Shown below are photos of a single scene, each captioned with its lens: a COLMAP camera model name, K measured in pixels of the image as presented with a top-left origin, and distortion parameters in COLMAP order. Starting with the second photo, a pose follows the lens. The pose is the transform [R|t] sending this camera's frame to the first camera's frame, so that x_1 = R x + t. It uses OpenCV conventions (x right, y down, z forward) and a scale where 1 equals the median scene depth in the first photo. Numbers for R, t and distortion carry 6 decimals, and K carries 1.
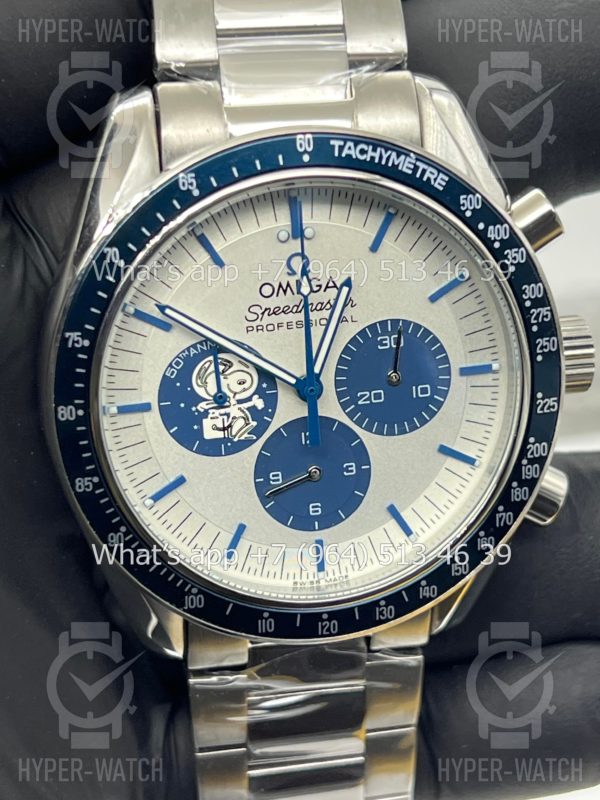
lens RADIAL K [[1879.0, 0, 301.6], [0, 1879.0, 400.3], [0, 0, 1]] dist [0.213424, 0.000000]
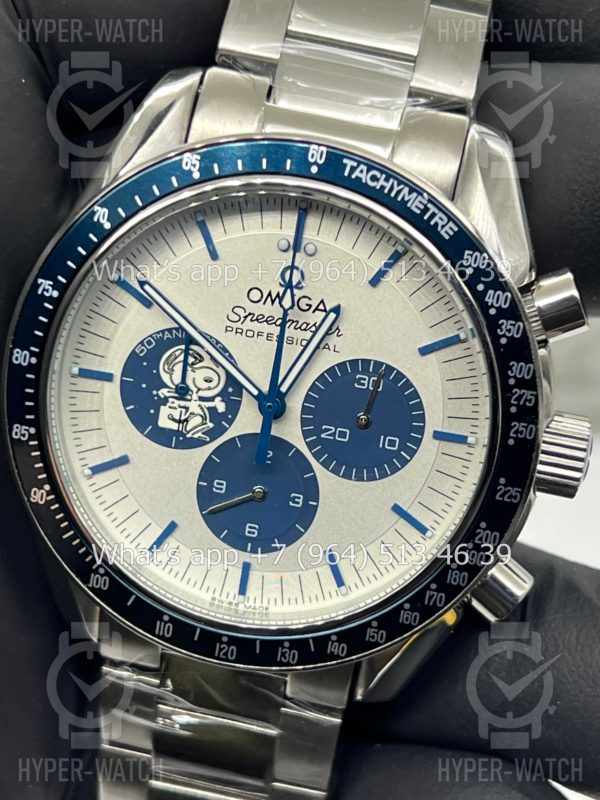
lens RADIAL K [[1879.0, 0, 304.6], [0, 1879.0, 400.2], [0, 0, 1]] dist [0.213424, 0.000000]
pose [[0.928048, 0.270217, -0.256340, 0.267184], [-0.284100, 0.958625, -0.018031, 0.003827], [0.240862, 0.089560, 0.966418, 0.070823]]
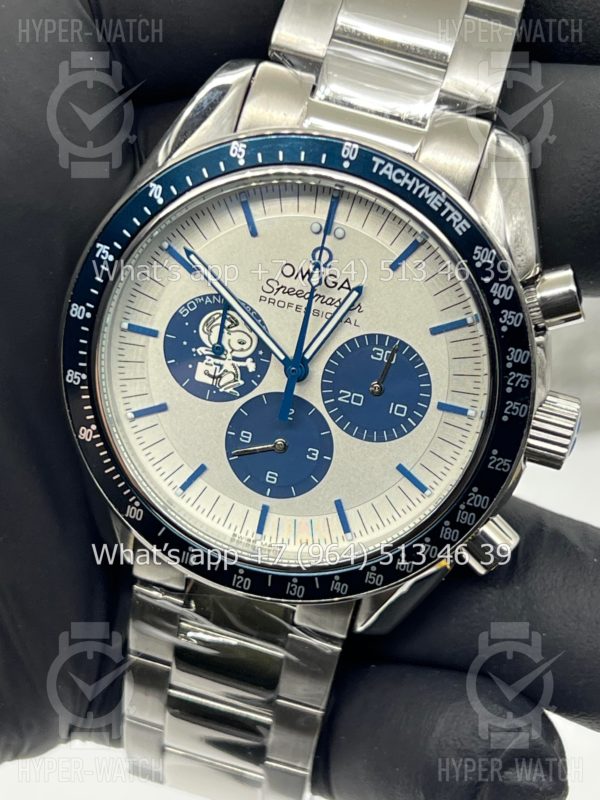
lens RADIAL K [[1879.0, 0, 304.9], [0, 1879.0, 398.4], [0, 0, 1]] dist [0.213424, 0.000000]
pose [[0.895862, 0.348683, -0.275410, 0.314100], [-0.349547, 0.935707, 0.047635, -0.044134], [0.274313, 0.053595, 0.960146, -0.039705]]
